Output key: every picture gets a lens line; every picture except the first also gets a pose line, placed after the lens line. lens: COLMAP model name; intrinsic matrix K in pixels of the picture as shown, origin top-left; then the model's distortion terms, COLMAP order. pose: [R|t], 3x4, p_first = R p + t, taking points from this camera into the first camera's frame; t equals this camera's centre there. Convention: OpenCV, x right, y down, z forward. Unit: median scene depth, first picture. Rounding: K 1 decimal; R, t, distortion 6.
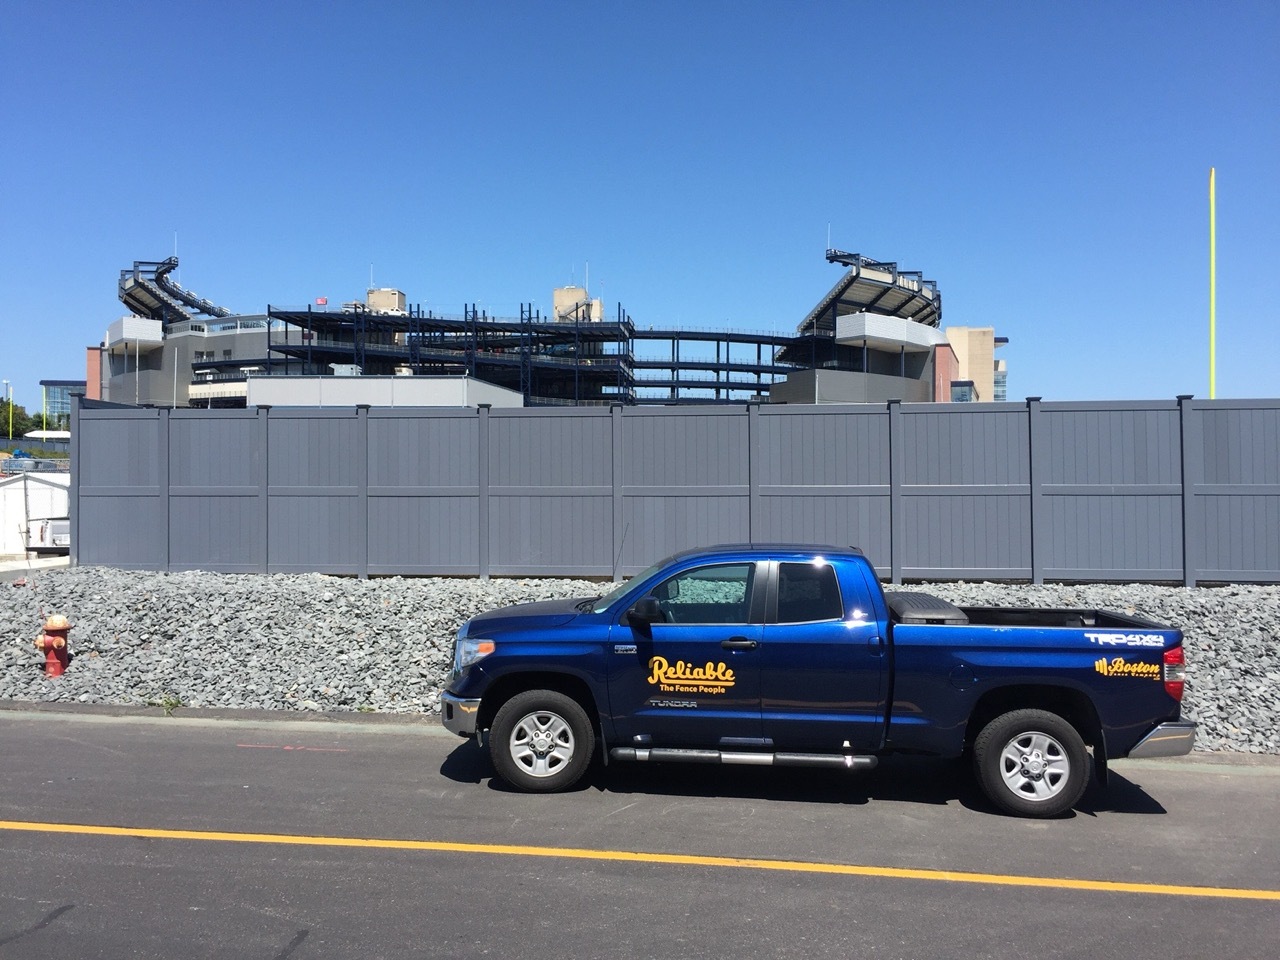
lens RADIAL K [[1069.9, 0, 640.7], [0, 1069.9, 468.1], [0, 0, 1]] dist [0.074163, -0.066143]
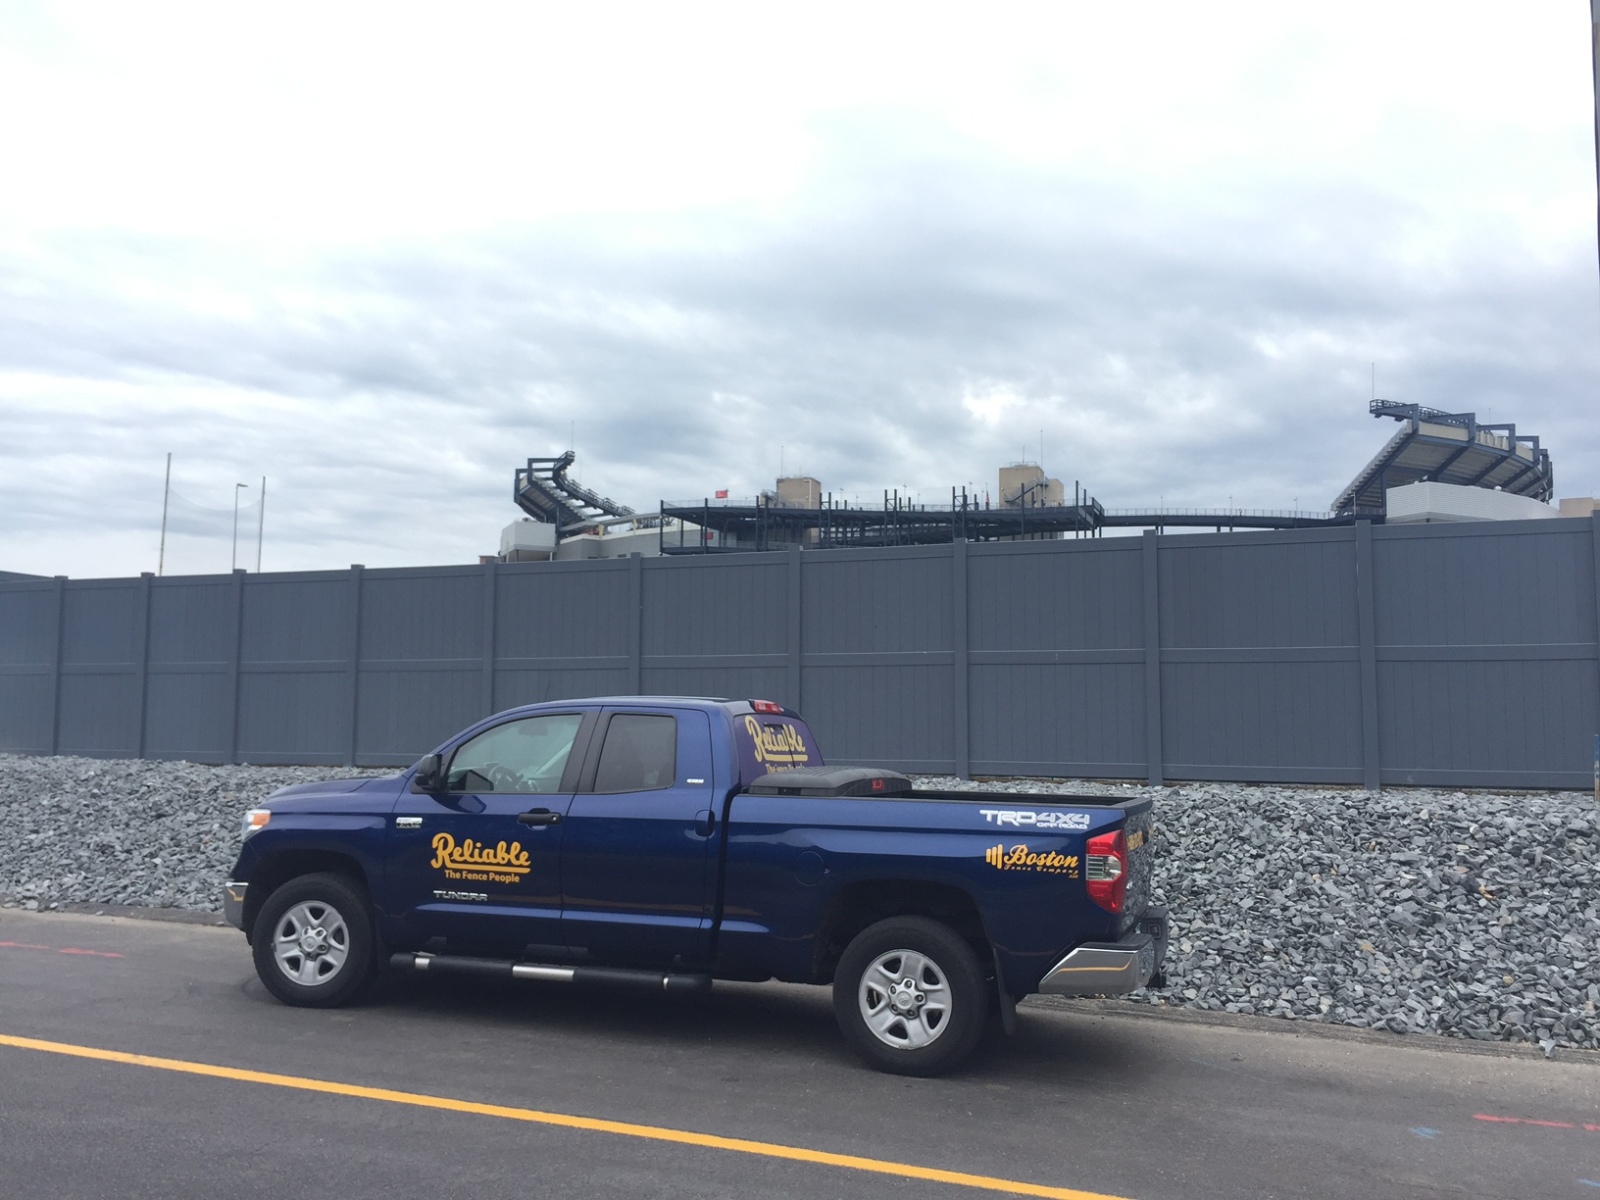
lens RADIAL K [[1337.3, 0, 814.4], [0, 1337.3, 605.1], [0, 0, 1]] dist [0.074163, -0.066143]
pose [[0.968862, -0.014773, -0.247161, 0.506182], [-0.002558, 0.997568, -0.069654, 0.079649], [0.247589, 0.068117, 0.966468, 0.127015]]
